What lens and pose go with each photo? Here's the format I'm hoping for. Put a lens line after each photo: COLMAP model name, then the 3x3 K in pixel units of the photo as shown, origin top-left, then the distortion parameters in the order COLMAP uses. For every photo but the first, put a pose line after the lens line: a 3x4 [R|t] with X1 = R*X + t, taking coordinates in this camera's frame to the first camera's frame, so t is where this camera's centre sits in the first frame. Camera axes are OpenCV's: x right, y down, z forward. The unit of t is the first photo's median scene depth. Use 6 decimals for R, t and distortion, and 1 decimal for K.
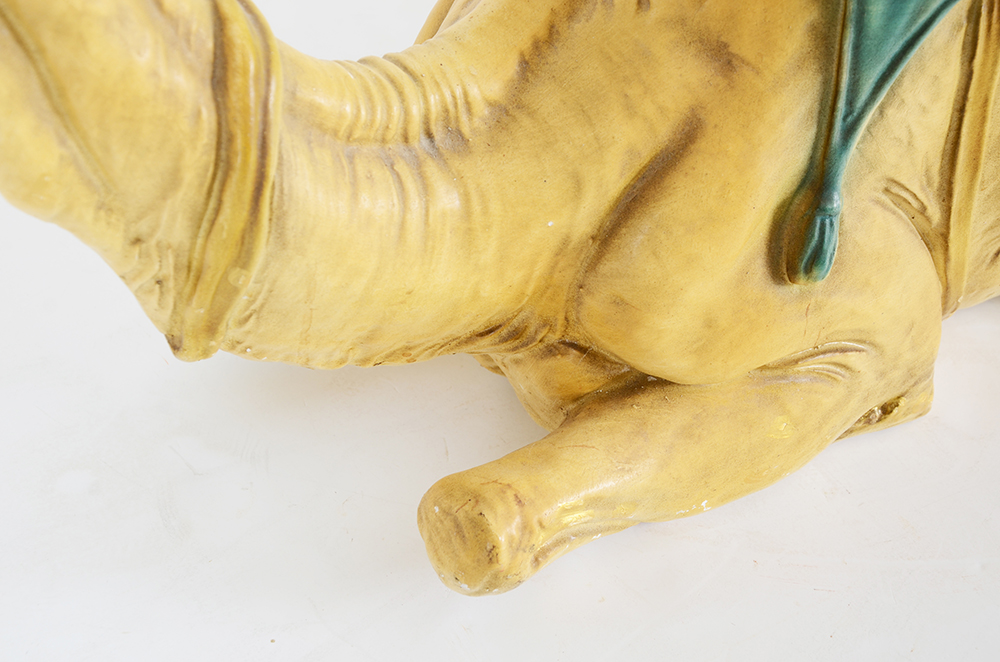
lens RADIAL K [[2329.6, 0, 500.0], [0, 2329.6, 331.0], [0, 0, 1]] dist [0.392104, 0.178717]
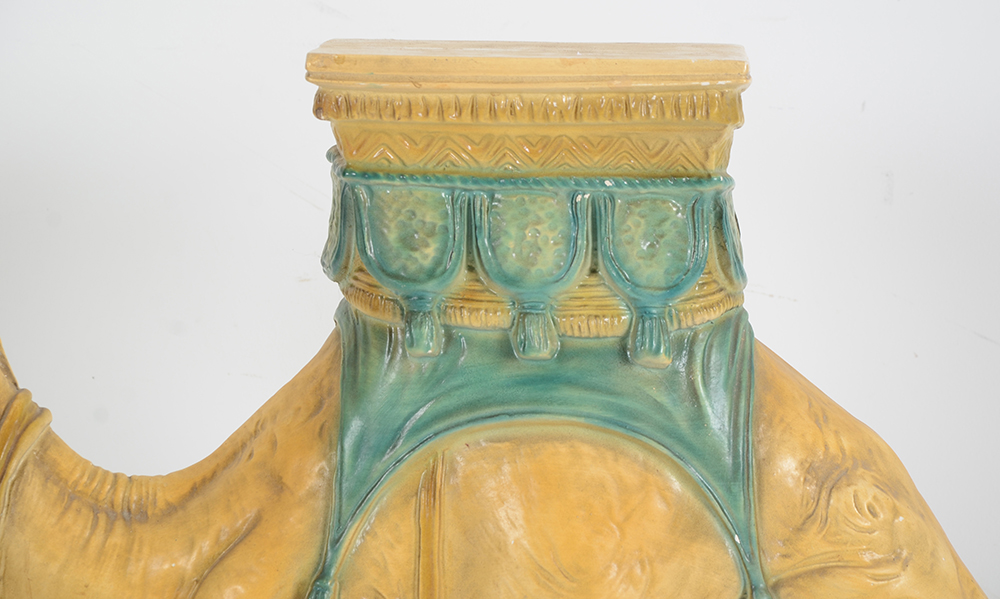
lens RADIAL K [[4625.7, 0, 535.8], [0, 4625.7, 251.4], [0, 0, 1]] dist [1.535862, 3.605191]
pose [[0.856785, 0.038131, -0.514262, 2.115891], [-0.351194, 0.773389, -0.527761, 1.580827], [0.377601, 0.632783, 0.676020, -1.484498]]
